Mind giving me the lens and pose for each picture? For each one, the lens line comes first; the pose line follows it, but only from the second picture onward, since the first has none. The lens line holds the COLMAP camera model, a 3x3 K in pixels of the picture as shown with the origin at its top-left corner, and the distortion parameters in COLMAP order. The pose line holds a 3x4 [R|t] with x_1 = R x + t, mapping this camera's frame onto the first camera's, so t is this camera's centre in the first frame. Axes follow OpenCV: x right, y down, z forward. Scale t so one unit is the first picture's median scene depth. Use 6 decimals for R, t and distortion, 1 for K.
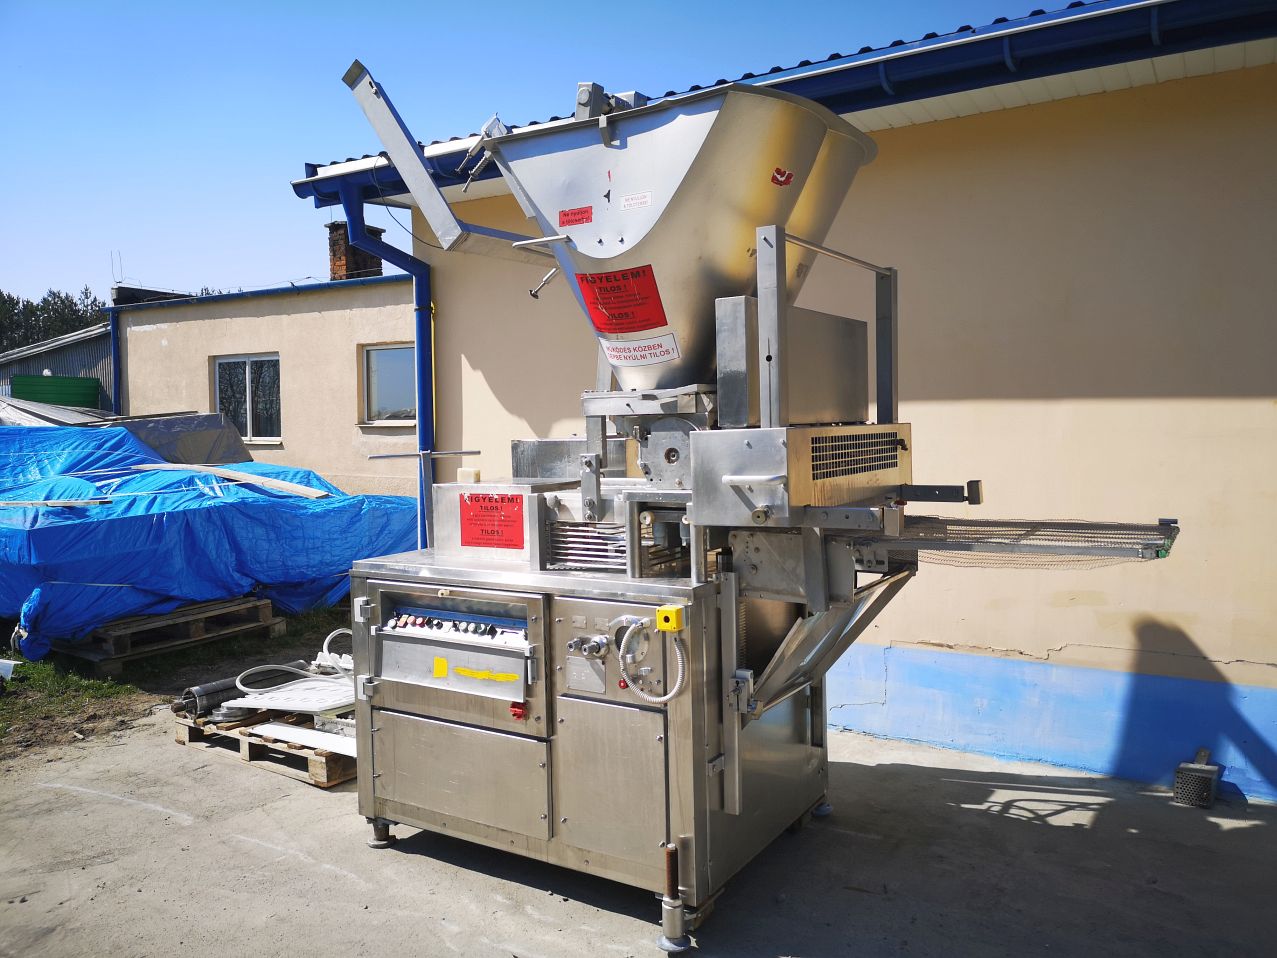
lens RADIAL K [[996.5, 0, 633.0], [0, 996.5, 474.5], [0, 0, 1]] dist [0.042617, -0.040660]
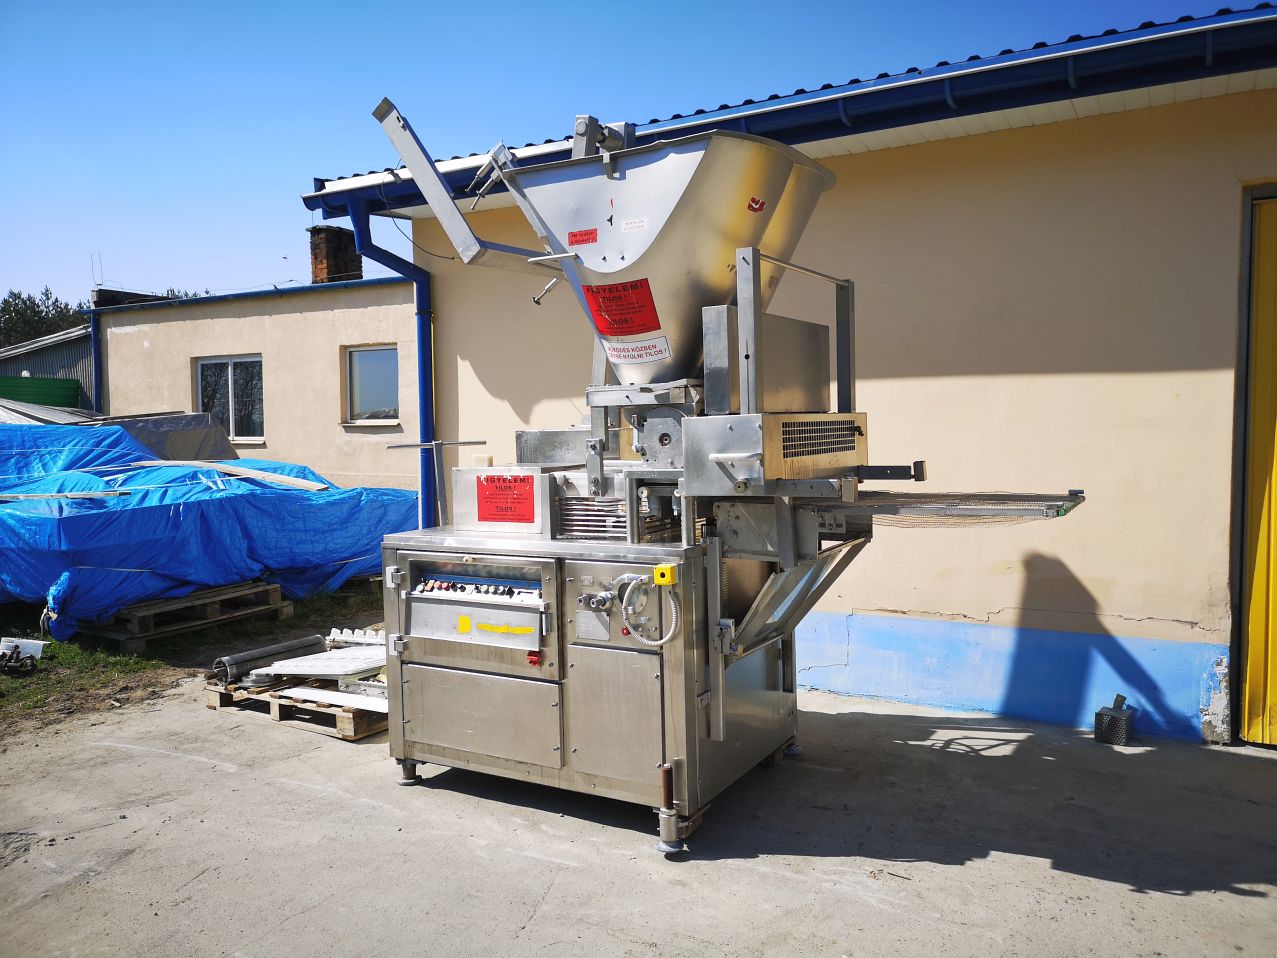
lens RADIAL K [[996.5, 0, 636.6], [0, 996.5, 476.3], [0, 0, 1]] dist [0.042617, -0.040660]
pose [[0.999396, -0.005262, 0.034354, -0.030433], [0.005242, 0.999986, 0.000675, 0.020573], [-0.034357, -0.000495, 0.999410, -0.155615]]
